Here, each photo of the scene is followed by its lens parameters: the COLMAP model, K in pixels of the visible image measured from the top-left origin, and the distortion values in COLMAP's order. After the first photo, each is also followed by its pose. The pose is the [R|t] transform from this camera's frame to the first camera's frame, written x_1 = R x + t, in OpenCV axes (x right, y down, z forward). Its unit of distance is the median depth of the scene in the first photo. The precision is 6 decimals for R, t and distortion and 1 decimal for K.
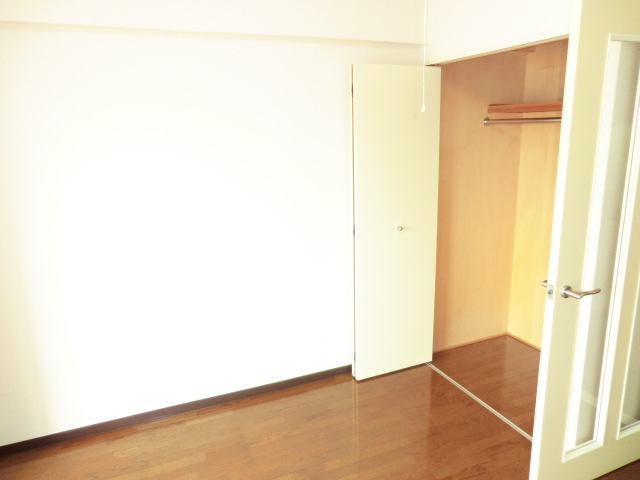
lens RADIAL K [[471.9, 0, 319.8], [0, 471.9, 240.6], [0, 0, 1]] dist [-0.179153, 0.258742]
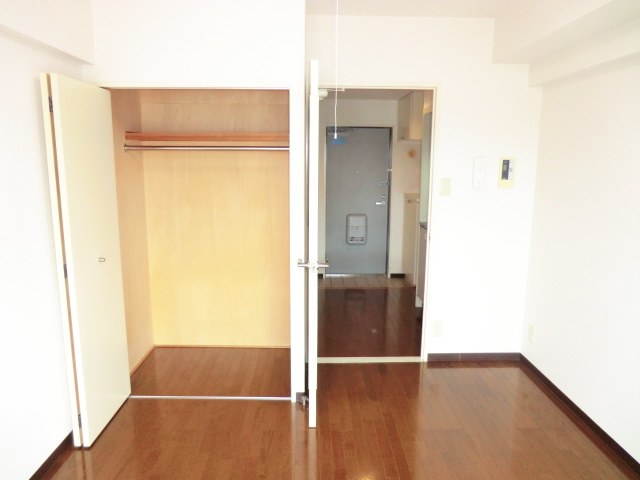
lens RADIAL K [[465.1, 0, 319.7], [0, 465.1, 238.8], [0, 0, 1]] dist [-0.095097, 0.103867]
pose [[0.378300, -0.133657, 0.915983, -0.500822], [0.197483, 0.978394, 0.061203, -0.037474], [-0.904372, 0.157738, 0.396522, 0.250671]]
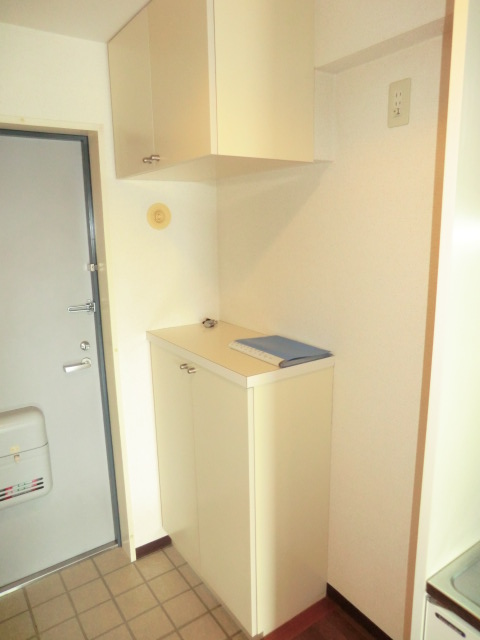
lens RADIAL K [[455.3, 0, 240.1], [0, 455.3, 318.0], [0, 0, 1]] dist [-0.072939, 0.053052]
pose [[-0.205579, -0.171053, 0.963576, 0.984347], [0.250821, 0.942510, 0.220826, -0.186428], [-0.945953, 0.287082, -0.150856, 0.700955]]
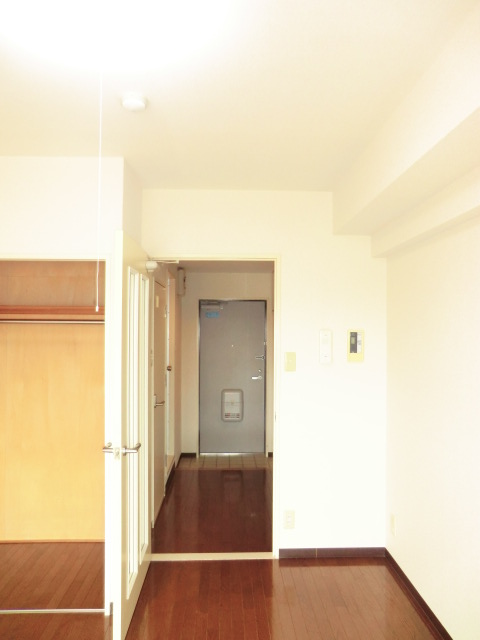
lens RADIAL K [[465.1, 0, 240.9], [0, 465.1, 322.3], [0, 0, 1]] dist [-0.093214, 0.100530]
pose [[0.361588, 0.042289, 0.931378, -0.358689], [0.202350, 0.971600, -0.122674, -0.009648], [-0.910115, 0.232822, 0.342761, 0.108388]]
